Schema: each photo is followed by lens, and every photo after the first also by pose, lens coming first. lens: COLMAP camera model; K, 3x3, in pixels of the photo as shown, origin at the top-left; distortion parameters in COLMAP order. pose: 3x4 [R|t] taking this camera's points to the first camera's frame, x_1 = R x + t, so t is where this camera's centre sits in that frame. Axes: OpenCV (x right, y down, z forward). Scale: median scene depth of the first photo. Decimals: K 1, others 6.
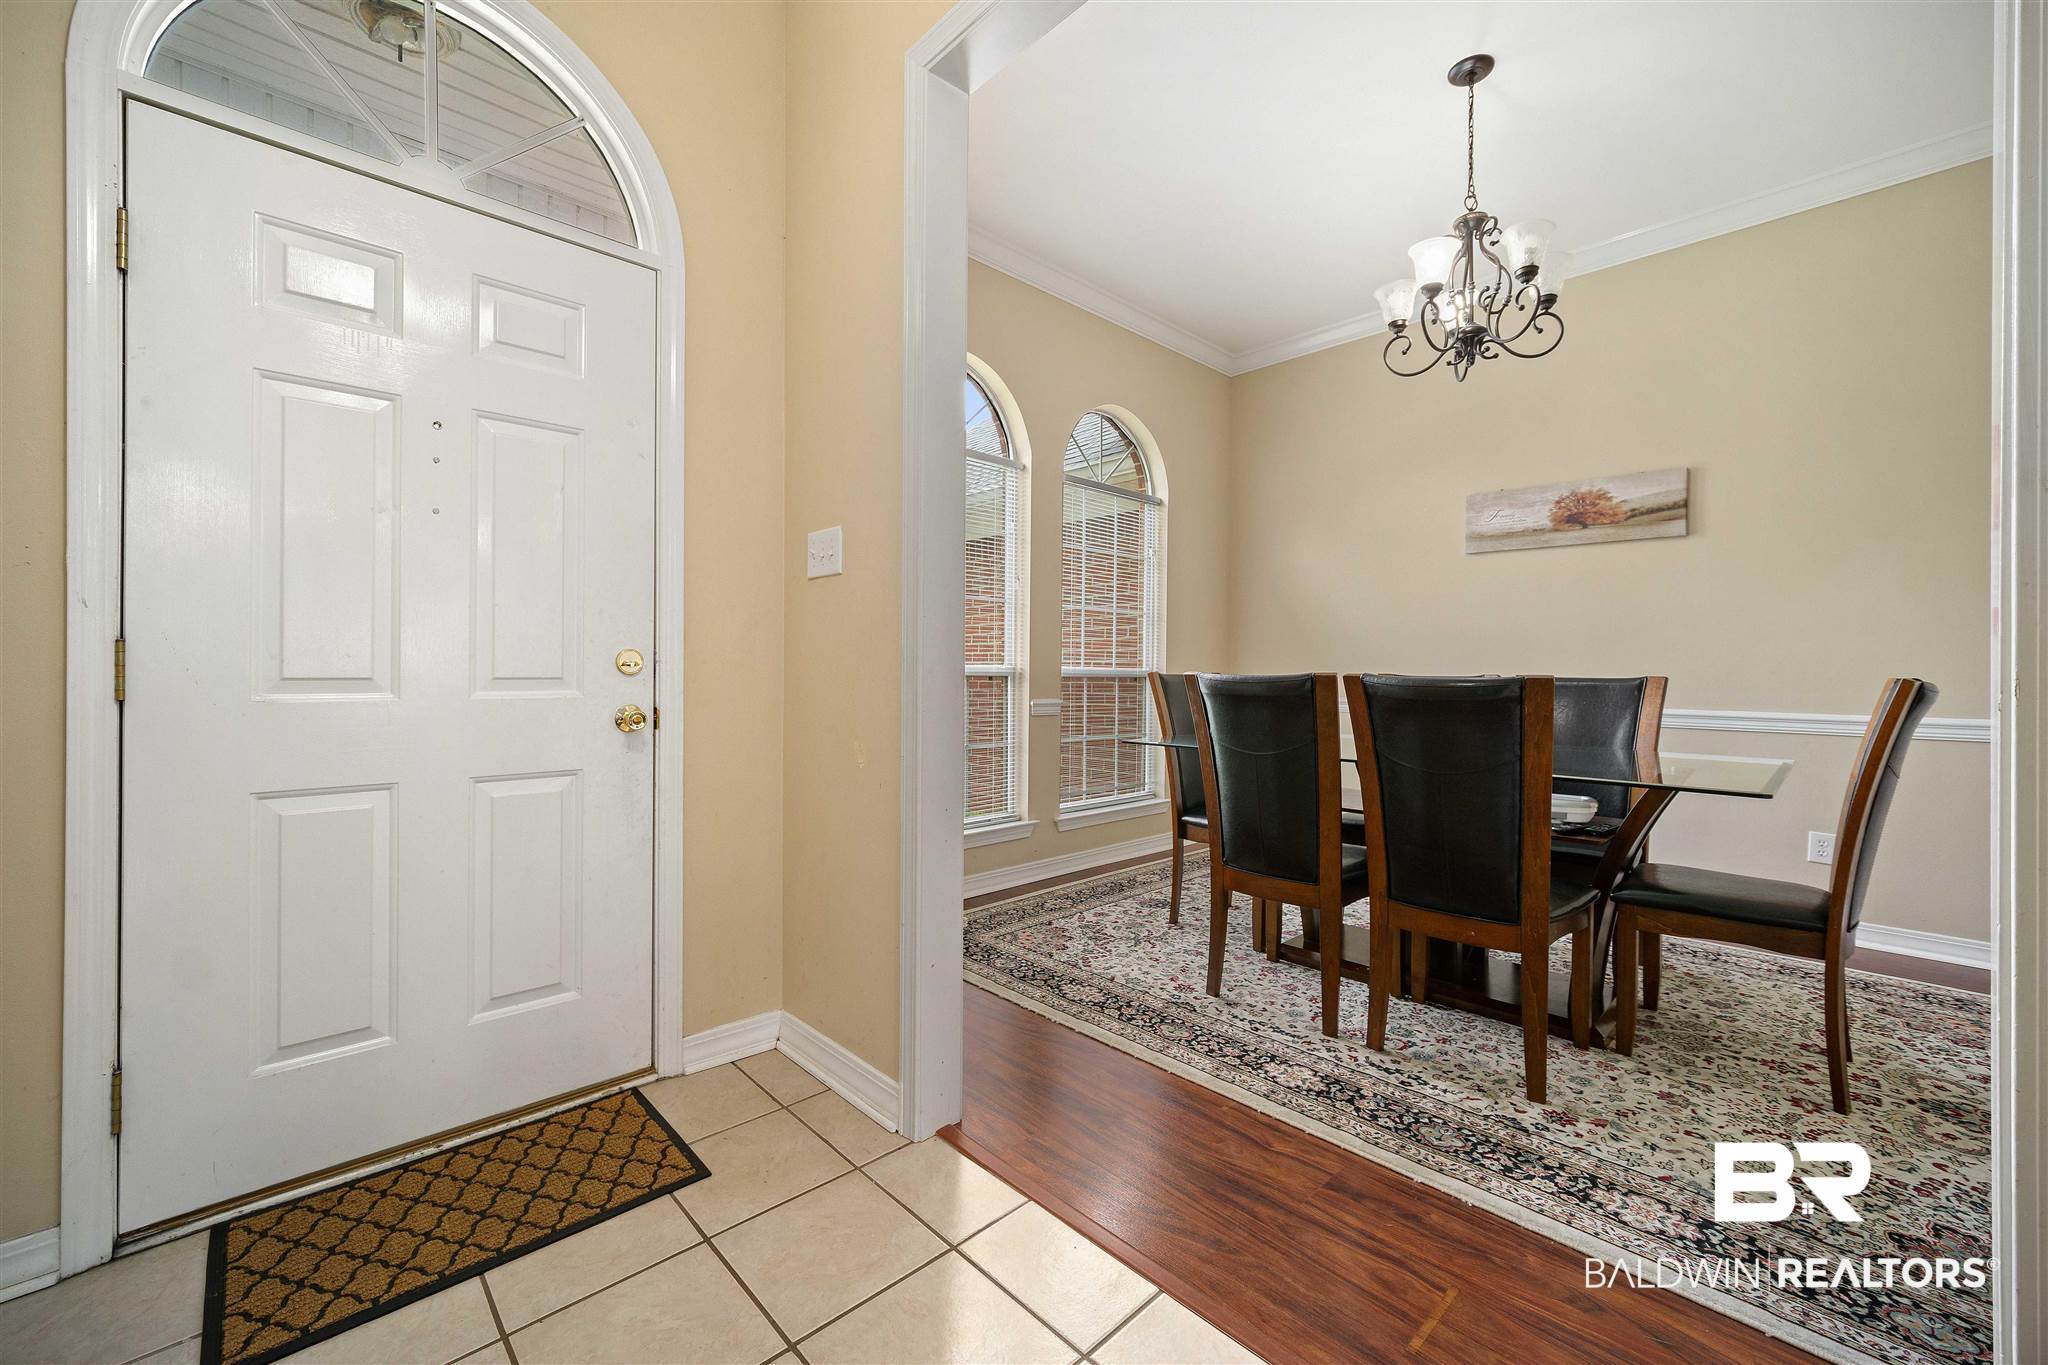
lens RADIAL K [[812.0, 0, 1007.8], [0, 812.0, 675.1], [0, 0, 1]] dist [-0.004319, 0.001211]
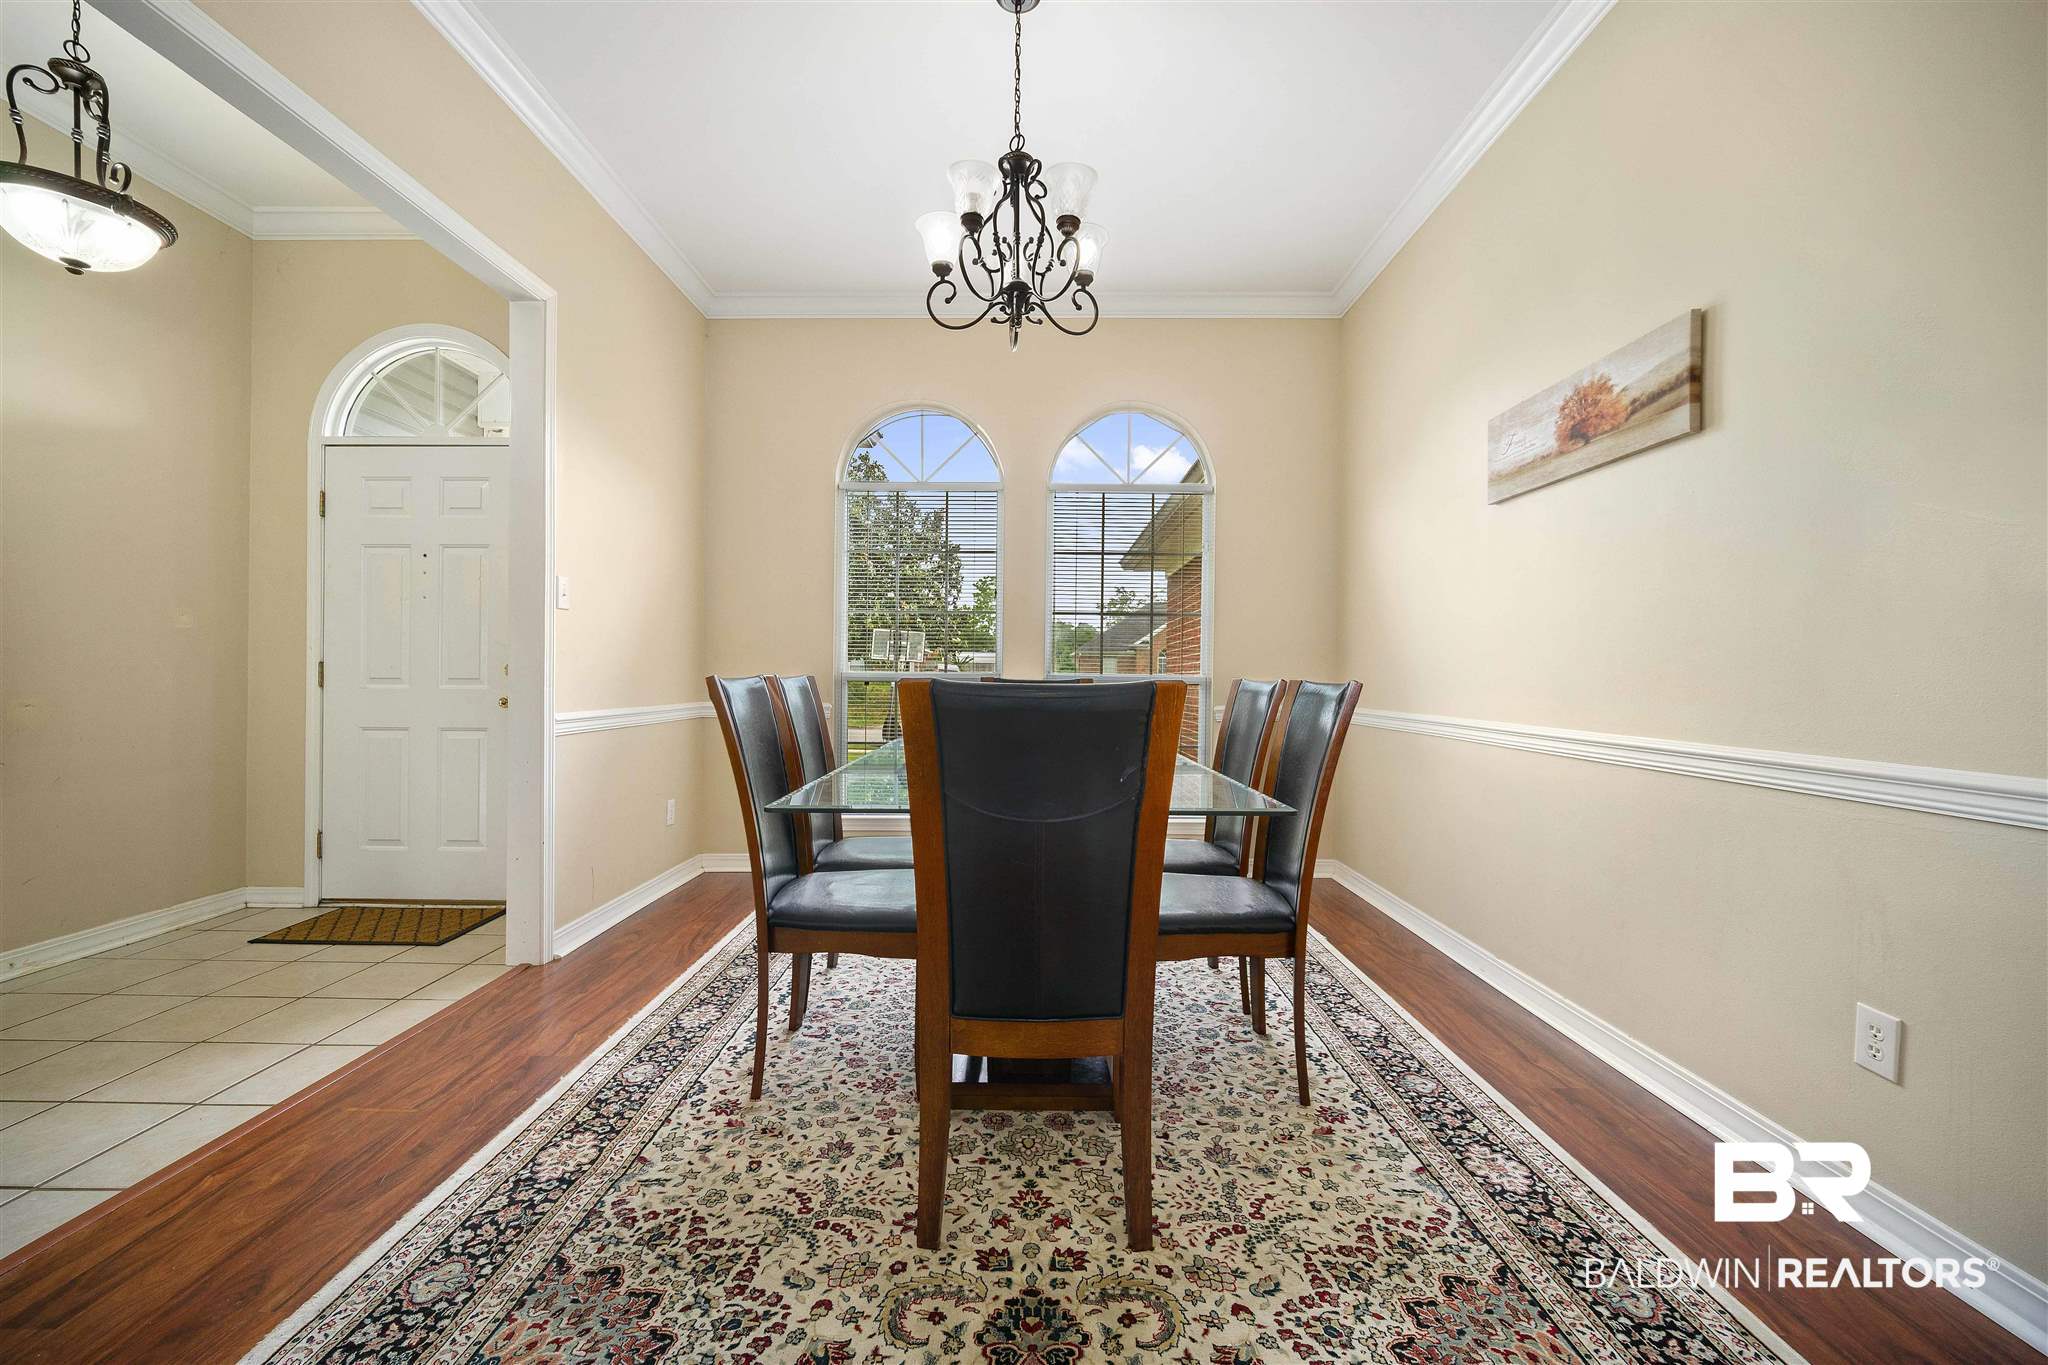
lens RADIAL K [[812.0, 0, 1013.7], [0, 812.0, 680.5], [0, 0, 1]] dist [-0.004319, 0.001211]
pose [[0.720948, 0.002806, -0.692983, 1.124171], [-0.005376, 0.999984, -0.001544, 0.003217], [0.692968, 0.004838, 0.720952, 0.345125]]
